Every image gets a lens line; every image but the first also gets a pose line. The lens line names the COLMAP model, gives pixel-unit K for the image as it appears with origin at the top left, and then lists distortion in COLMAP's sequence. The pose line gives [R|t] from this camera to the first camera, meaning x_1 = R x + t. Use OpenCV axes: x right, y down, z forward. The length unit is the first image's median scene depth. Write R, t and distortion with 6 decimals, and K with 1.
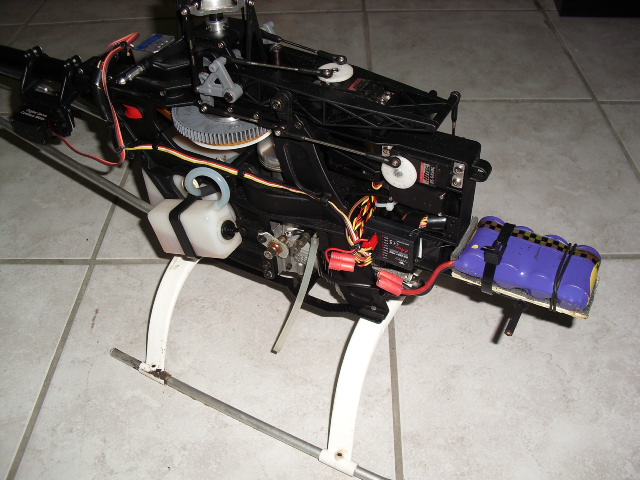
lens RADIAL K [[671.5, 0, 320.0], [0, 671.5, 240.0], [0, 0, 1]] dist [-0.221504, 0.232179]
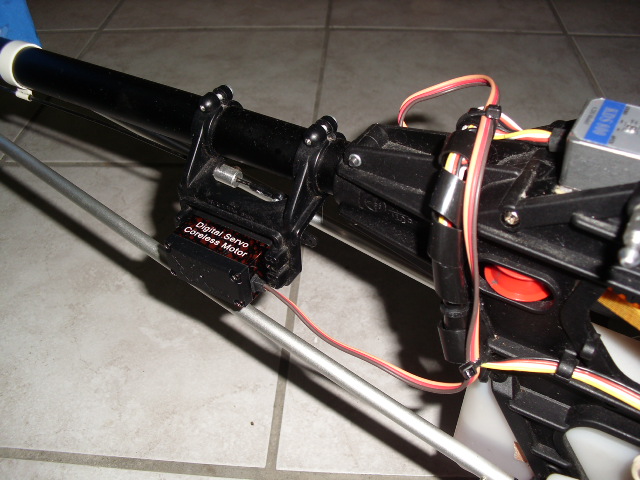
lens RADIAL K [[671.5, 0, 320.0], [0, 671.5, 240.0], [0, 0, 1]] dist [-0.221504, 0.232179]
pose [[0.998846, 0.040394, -0.025976, -0.326327], [-0.040789, 0.999057, -0.014859, -0.172117], [0.025351, 0.015901, 0.999552, 0.487228]]
